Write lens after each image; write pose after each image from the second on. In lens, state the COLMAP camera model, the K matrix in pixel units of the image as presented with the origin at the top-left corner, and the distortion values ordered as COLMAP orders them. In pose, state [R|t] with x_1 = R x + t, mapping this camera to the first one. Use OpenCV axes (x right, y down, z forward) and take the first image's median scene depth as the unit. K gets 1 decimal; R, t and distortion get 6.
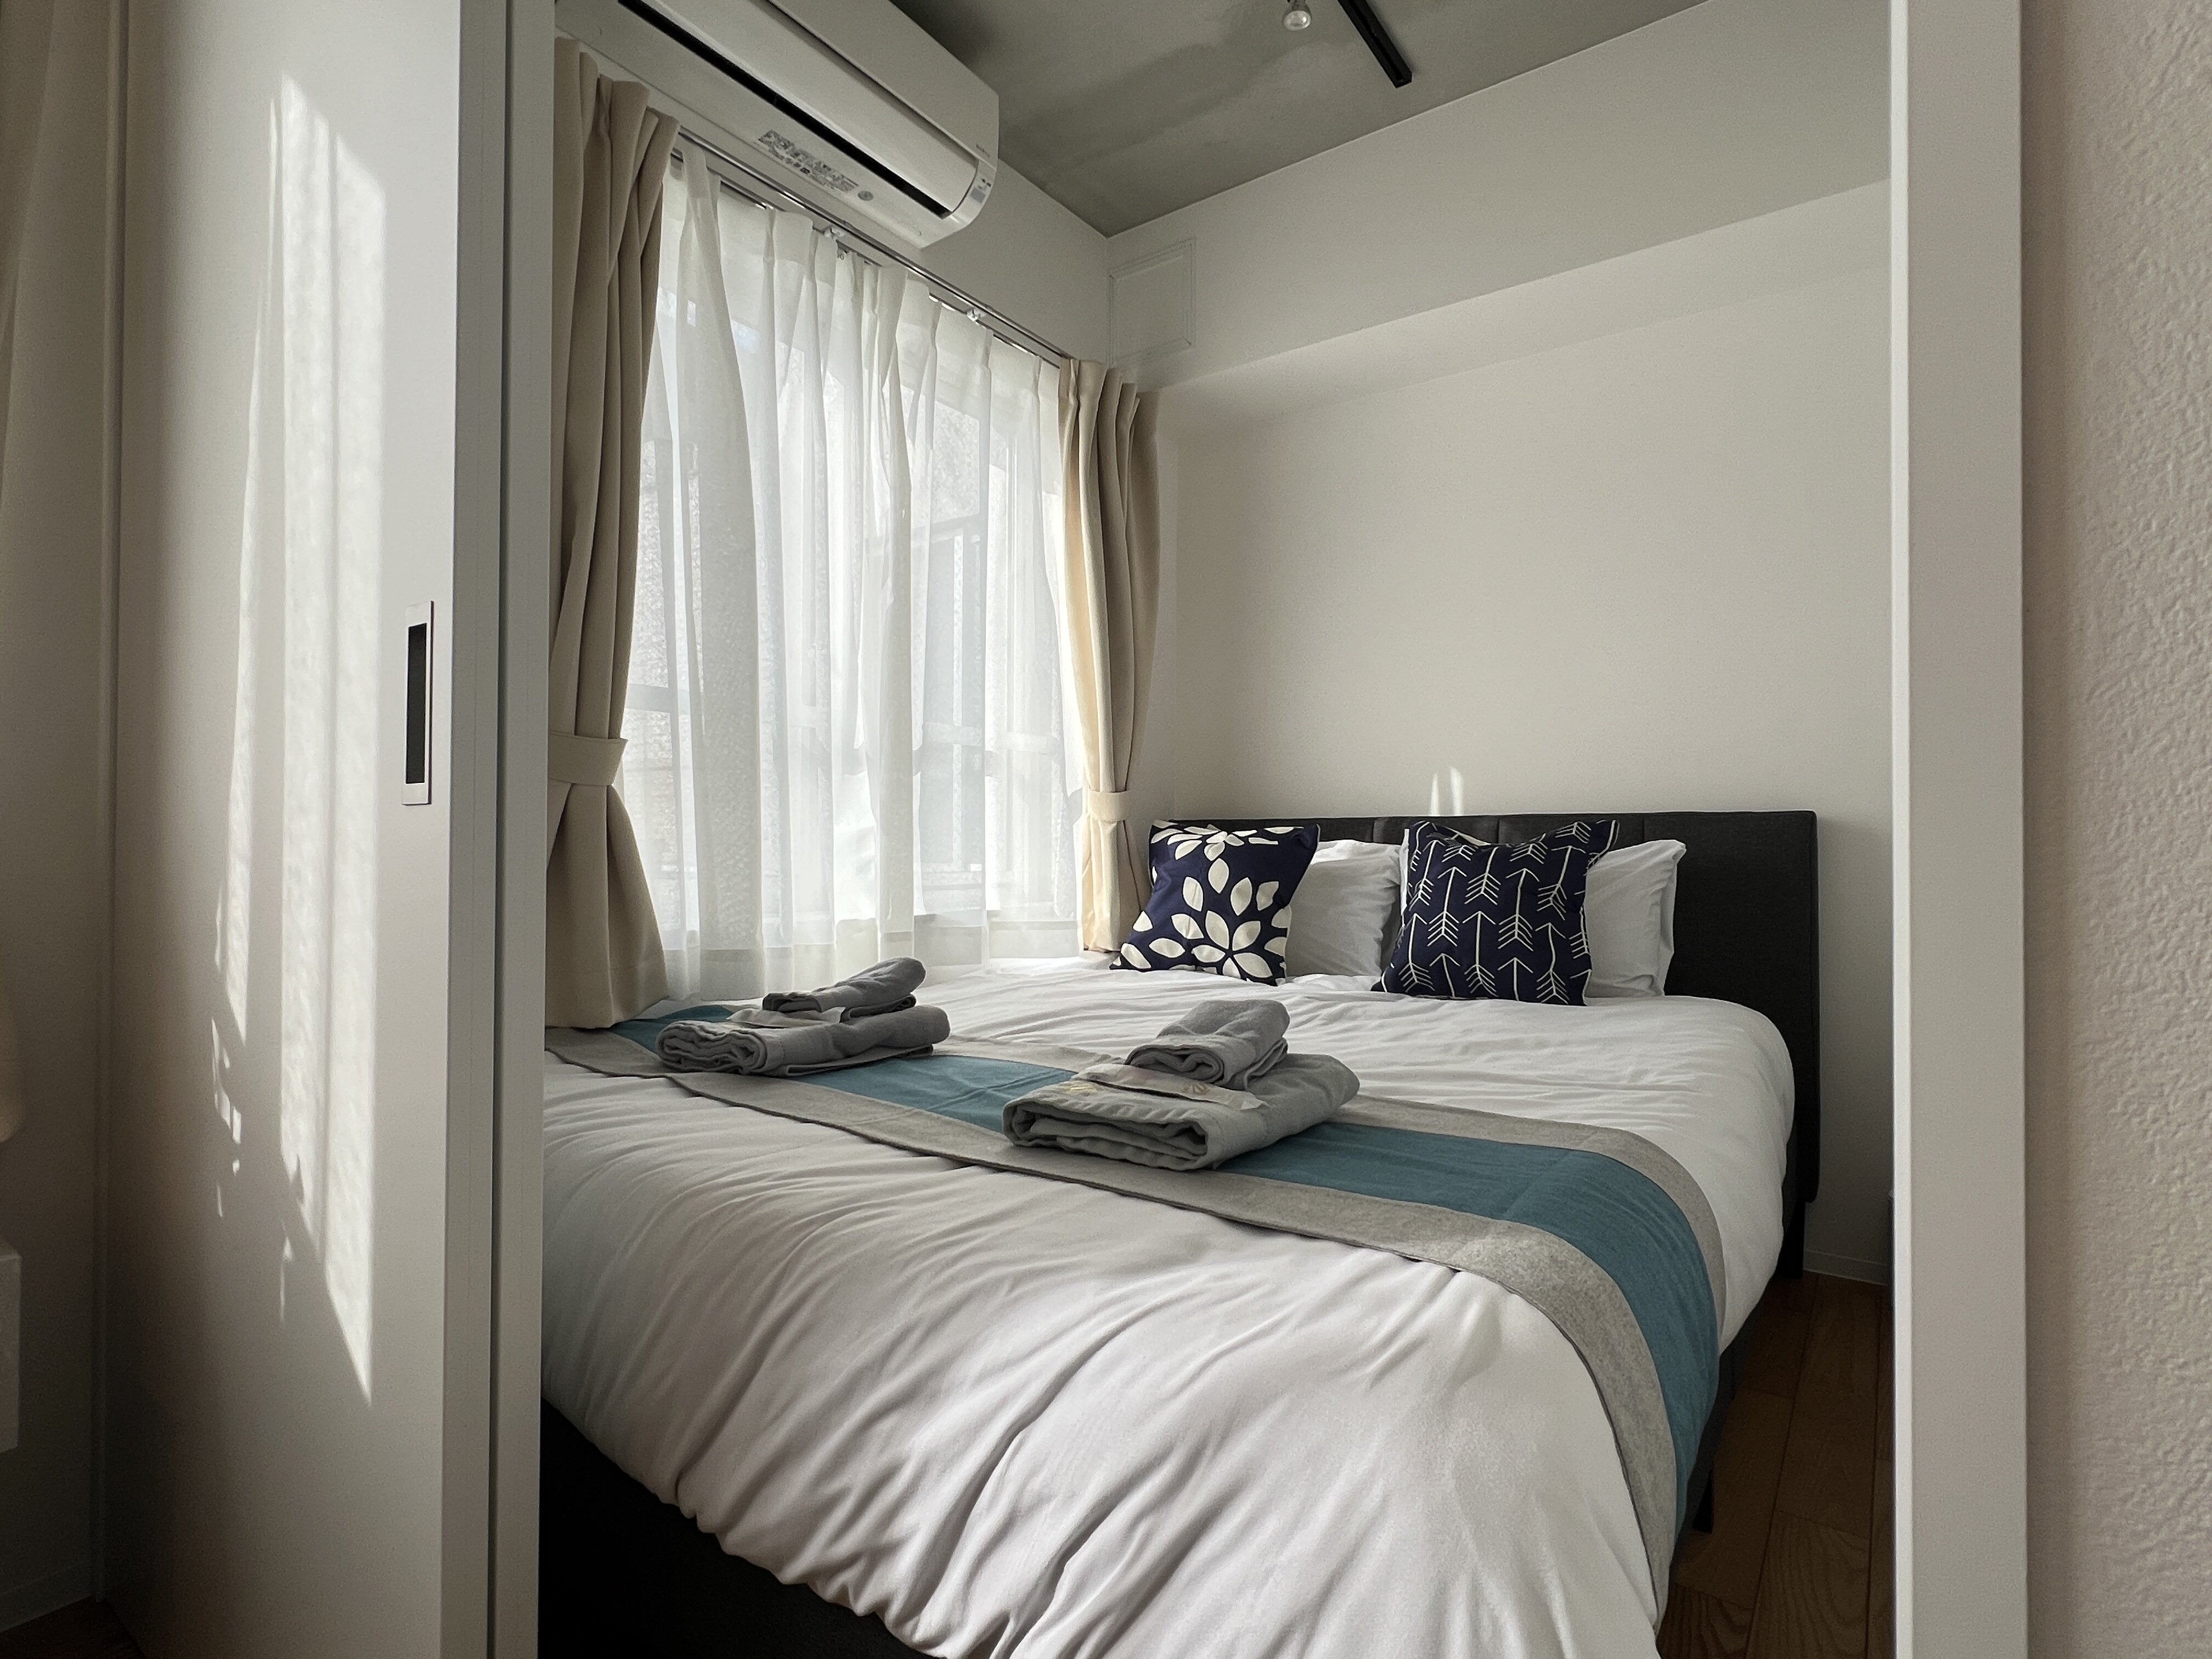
lens RADIAL K [[1106.7, 0, 1096.5], [0, 1106.7, 834.3], [0, 0, 1]] dist [-0.001403, -0.000053]
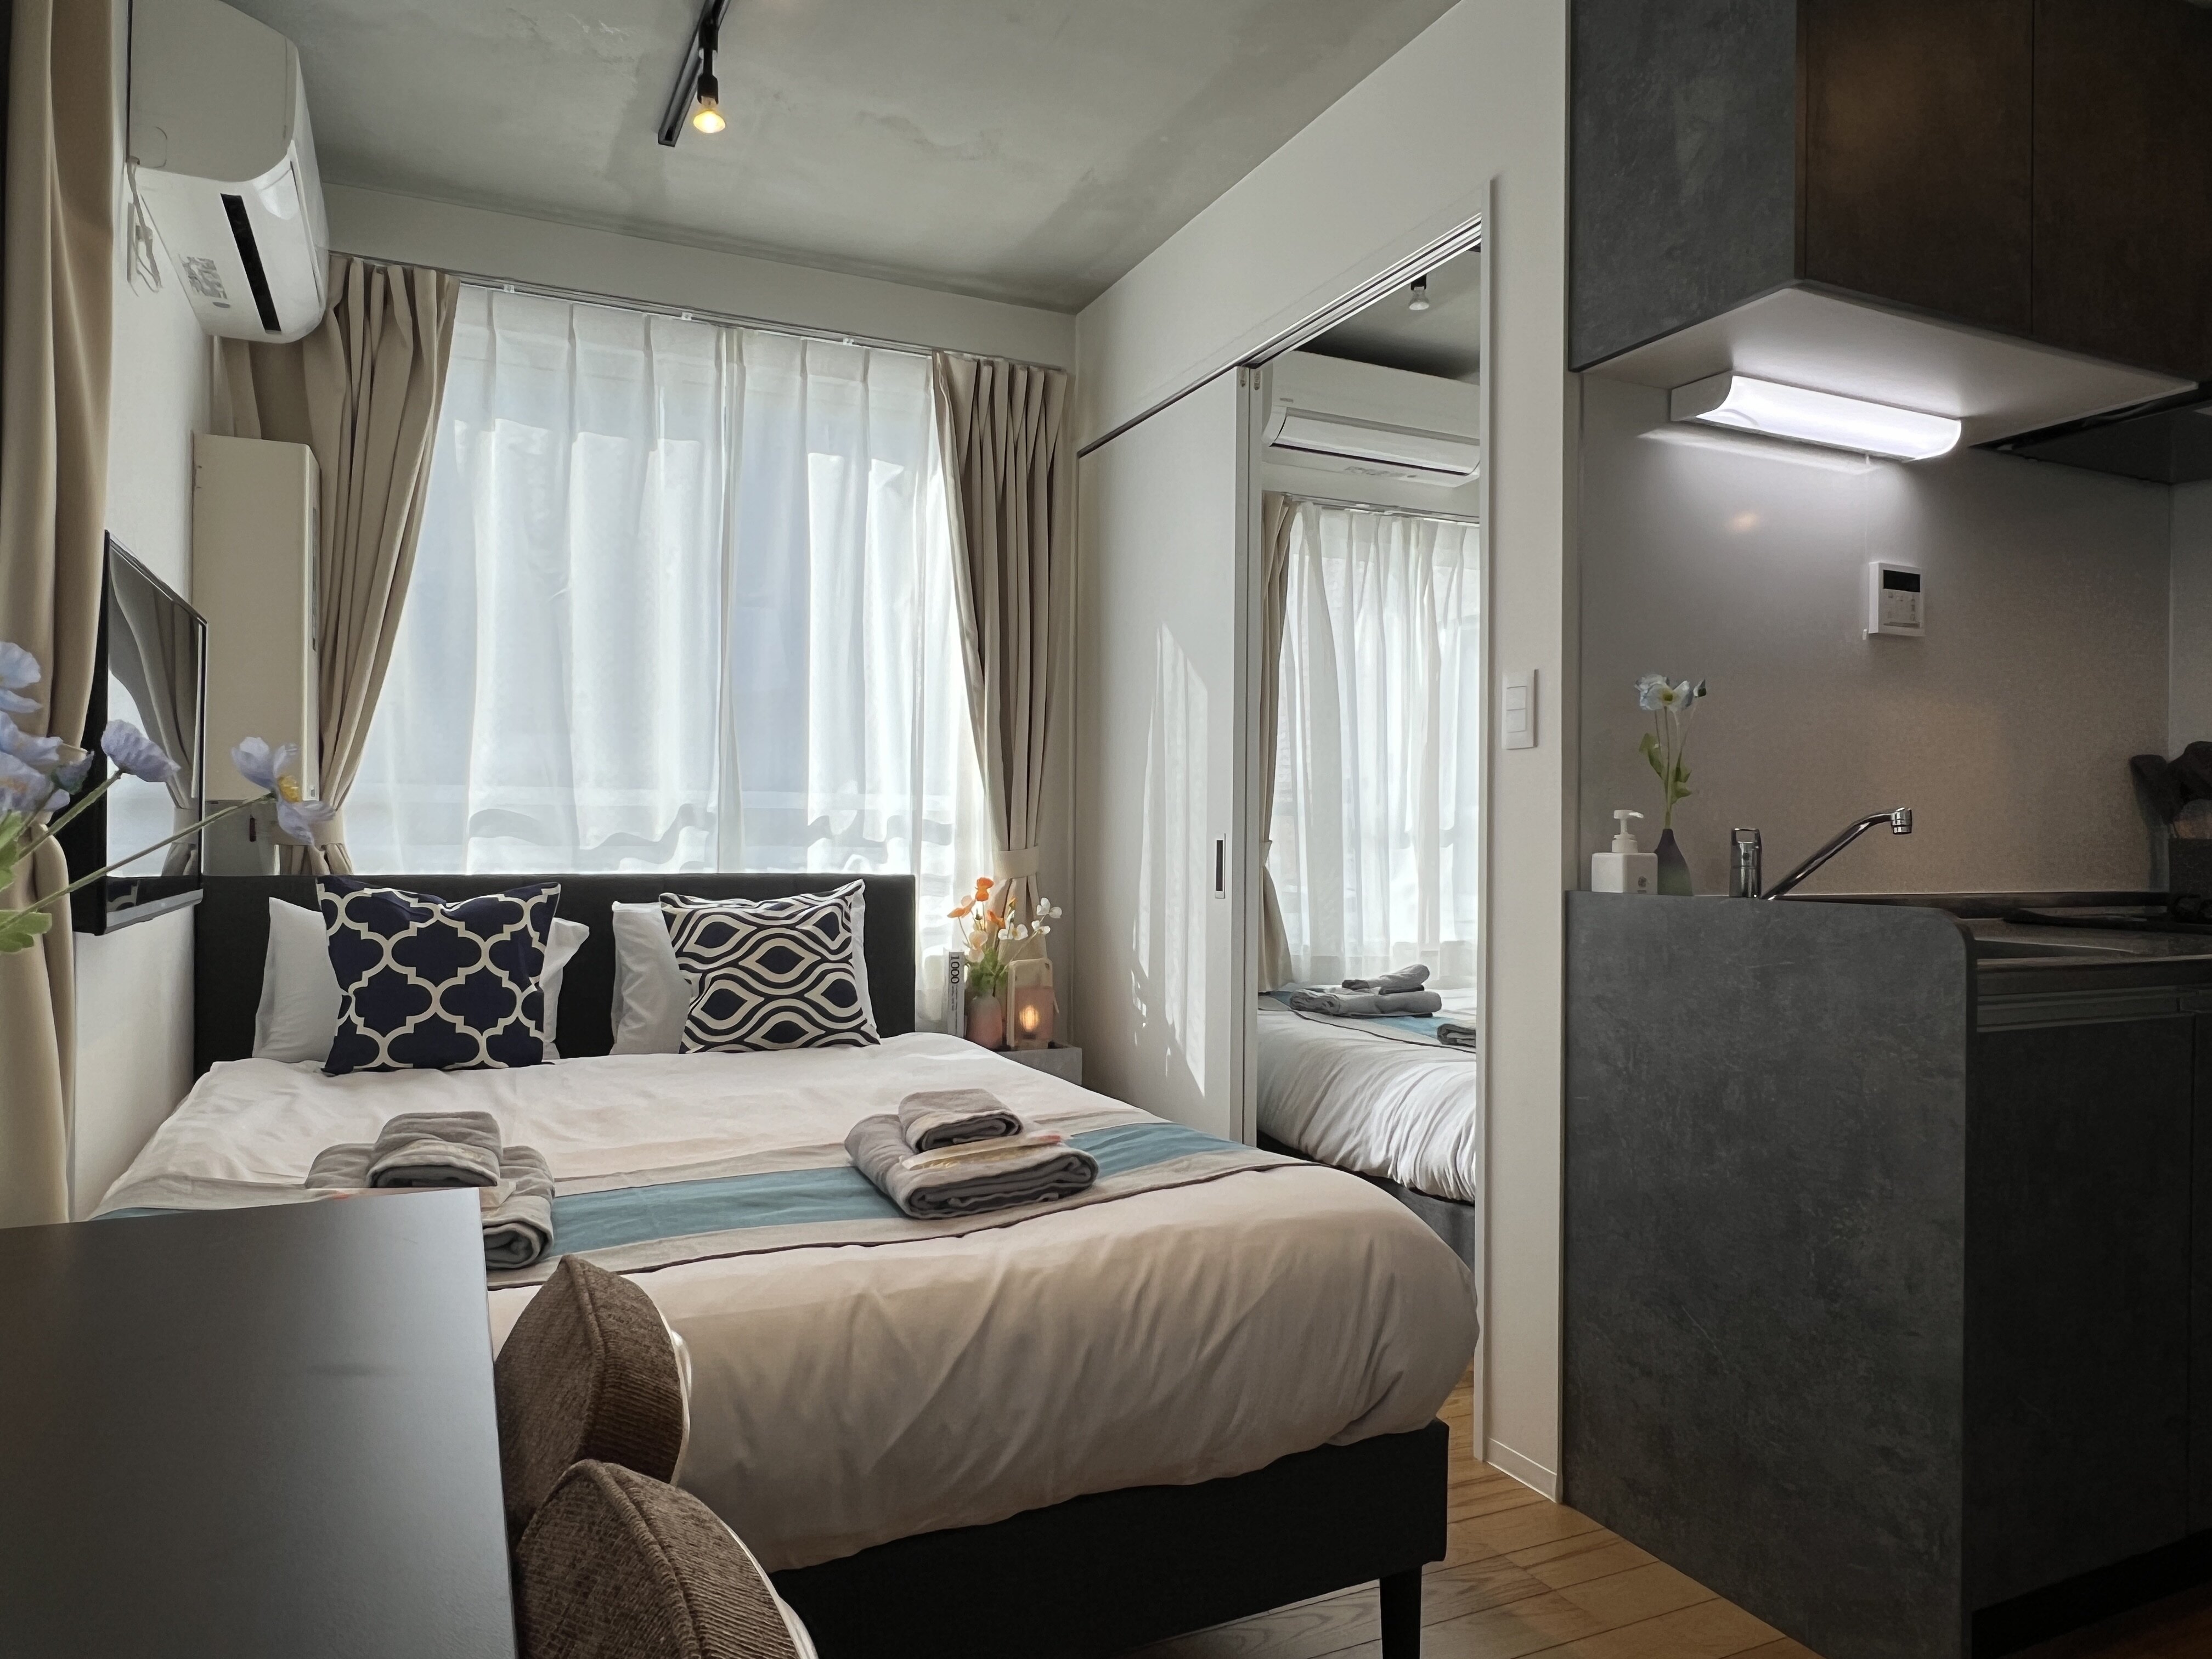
lens RADIAL K [[1421.1, 0, 1103.6], [0, 1421.1, 843.1], [0, 0, 1]] dist [0.001370, -0.000362]
pose [[0.880728, 0.001912, -0.473619, 0.448576], [0.001304, 0.999978, 0.006460, -0.095447], [0.473621, -0.006307, 0.880706, -1.217027]]
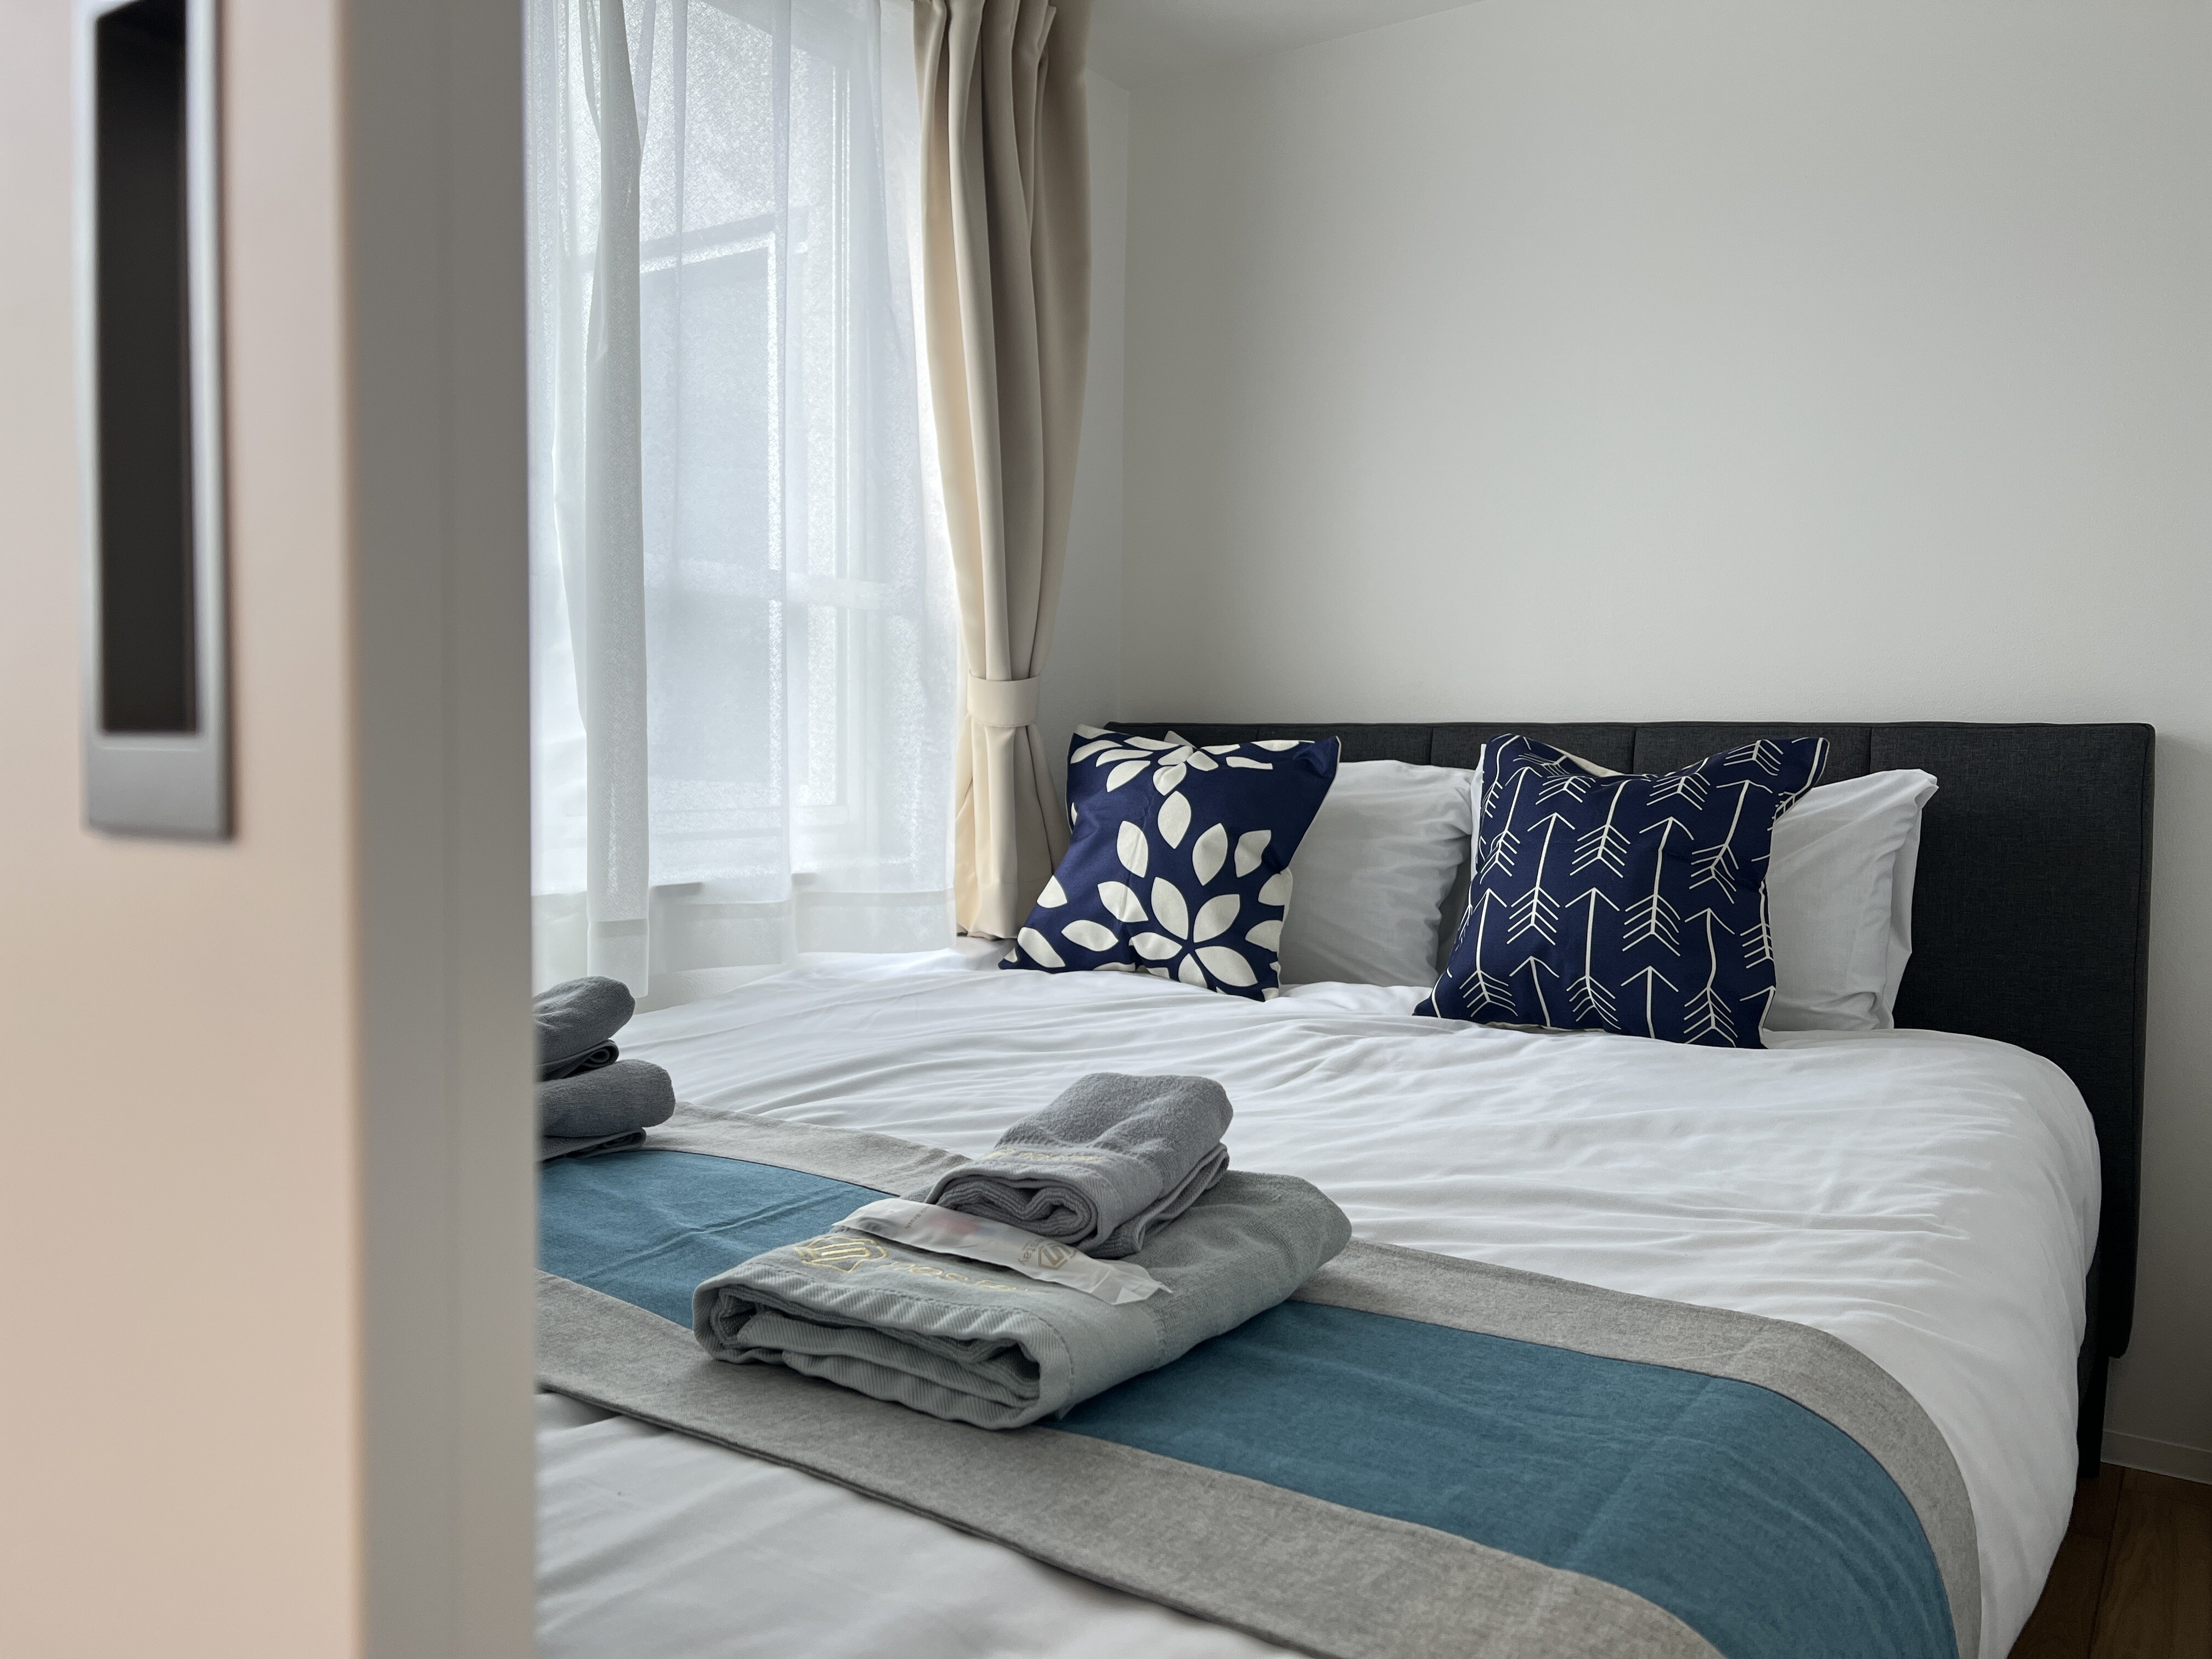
lens RADIAL K [[1674.7, 0, 1114.3], [0, 1674.7, 835.0], [0, 0, 1]] dist [0.093433, -0.108679]
pose [[0.999203, 0.007334, 0.039249, 0.058383], [-0.010028, 0.997572, 0.068912, -0.024955], [-0.038648, -0.069250, 0.996850, 0.112288]]
